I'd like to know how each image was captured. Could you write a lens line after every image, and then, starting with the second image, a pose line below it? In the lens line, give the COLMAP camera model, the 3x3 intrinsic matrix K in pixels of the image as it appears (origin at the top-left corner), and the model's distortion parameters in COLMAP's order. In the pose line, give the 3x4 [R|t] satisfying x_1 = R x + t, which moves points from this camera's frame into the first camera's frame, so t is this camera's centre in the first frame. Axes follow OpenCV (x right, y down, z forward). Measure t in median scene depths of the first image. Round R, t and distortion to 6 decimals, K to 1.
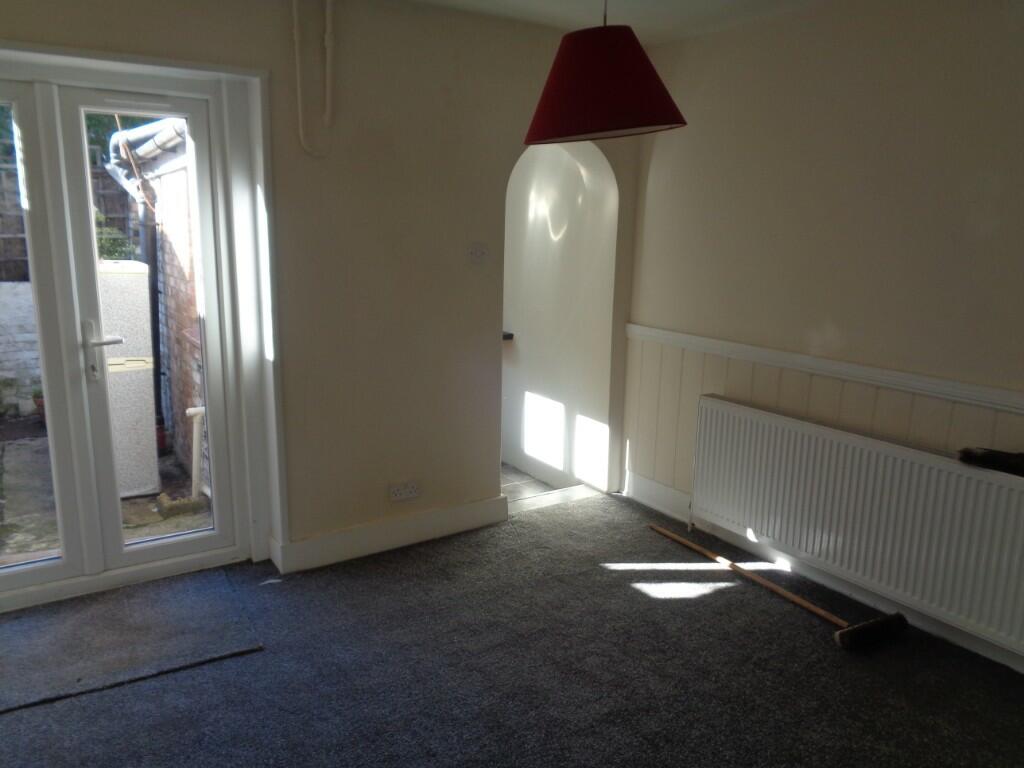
lens RADIAL K [[764.4, 0, 510.2], [0, 764.4, 386.1], [0, 0, 1]] dist [0.005279, -0.003770]
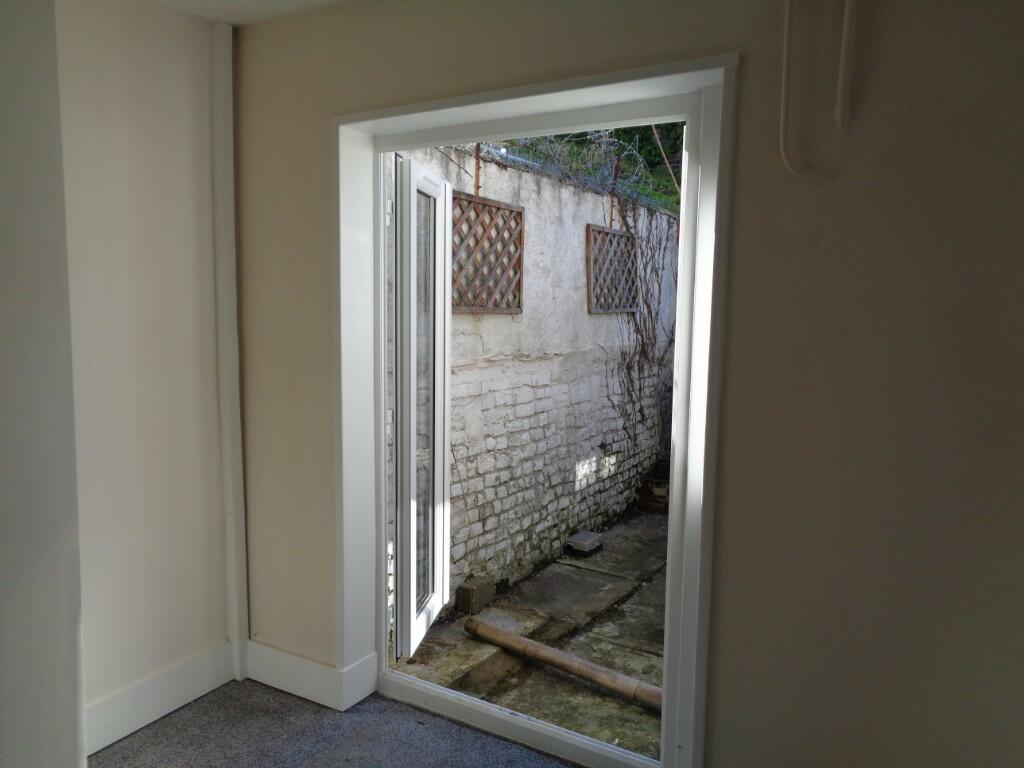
lens RADIAL K [[764.4, 0, 509.7], [0, 764.4, 387.8], [0, 0, 1]] dist [0.005279, -0.003770]
pose [[0.442676, 0.095482, -0.891584, 0.155512], [-0.193573, 0.981045, 0.008953, -0.101998], [0.875539, 0.168624, 0.452768, 0.525862]]
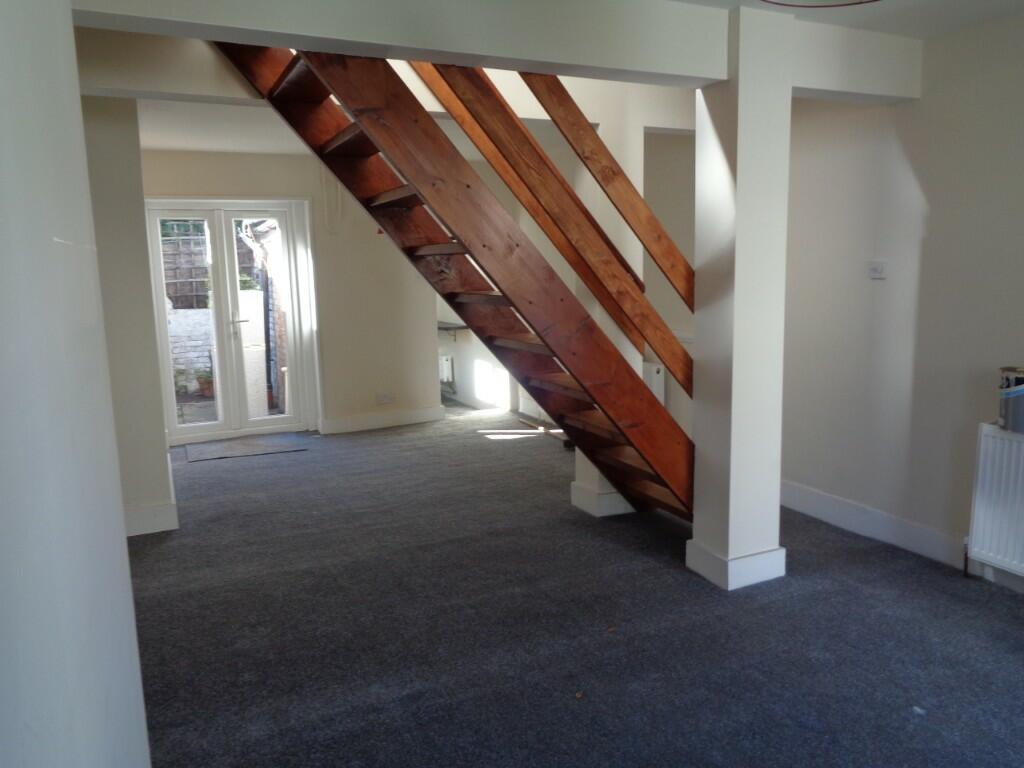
lens RADIAL K [[764.4, 0, 514.2], [0, 764.4, 384.3], [0, 0, 1]] dist [0.005279, -0.003770]
pose [[0.990866, -0.020062, -0.133349, 0.484671], [0.013336, 0.998603, -0.051139, 0.221713], [0.134188, 0.048893, 0.989749, -0.959503]]
